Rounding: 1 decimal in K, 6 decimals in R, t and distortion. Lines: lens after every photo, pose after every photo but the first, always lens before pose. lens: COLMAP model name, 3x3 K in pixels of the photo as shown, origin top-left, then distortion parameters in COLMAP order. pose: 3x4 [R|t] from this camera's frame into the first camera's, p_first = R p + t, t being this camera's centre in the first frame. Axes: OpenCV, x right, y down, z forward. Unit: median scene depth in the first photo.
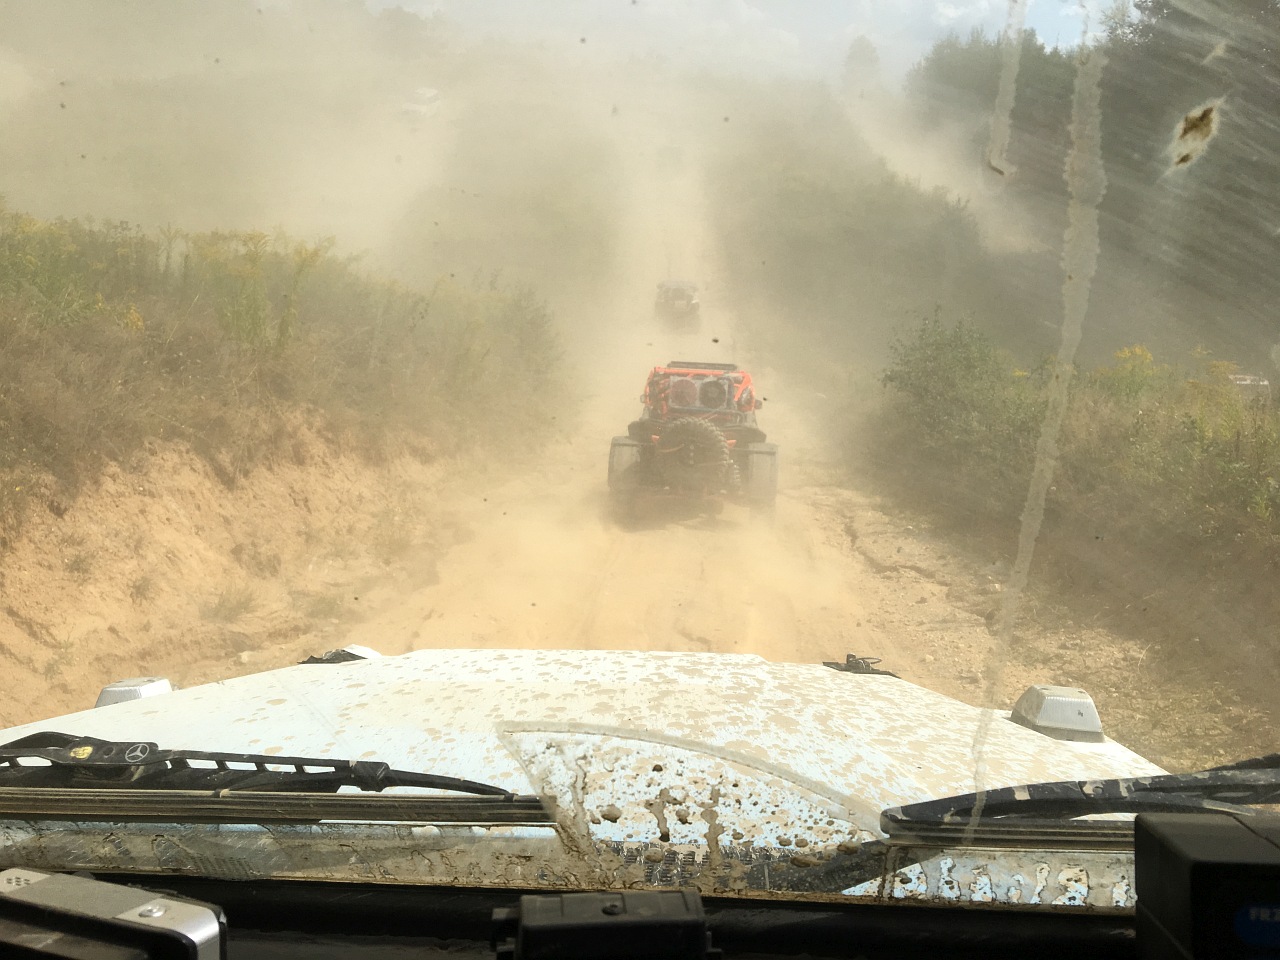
lens RADIAL K [[1100.5, 0, 640.1], [0, 1100.5, 475.8], [0, 0, 1]] dist [0.006711, 0.035345]
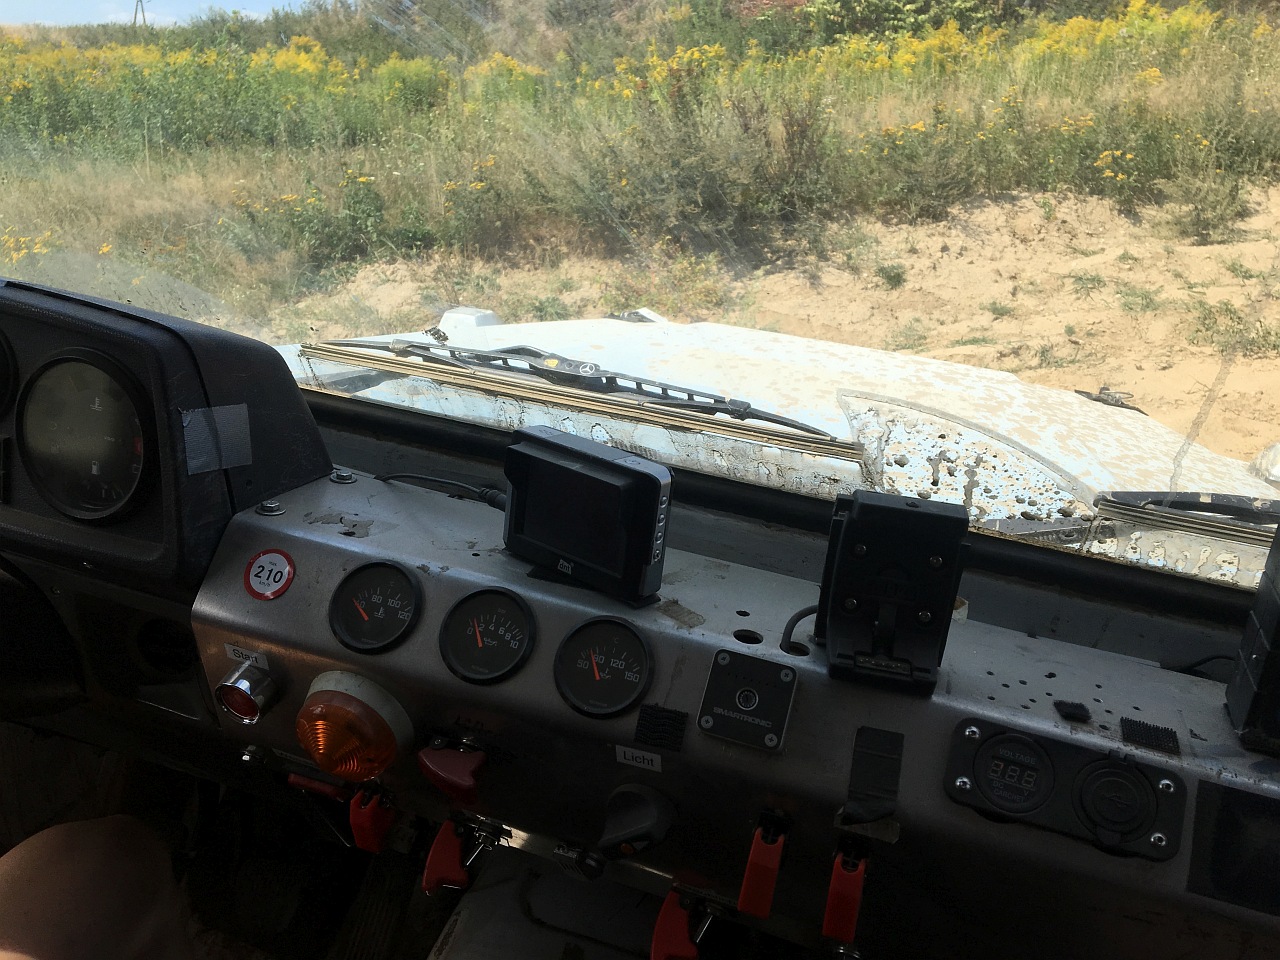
lens RADIAL K [[1100.5, 0, 604.3], [0, 1100.5, 490.1], [0, 0, 1]] dist [0.006711, 0.035345]
pose [[0.959211, 0.183947, -0.214656, -0.078609], [-0.111877, 0.944354, 0.309321, -0.063890], [0.259610, -0.272689, 0.926414, -0.448304]]
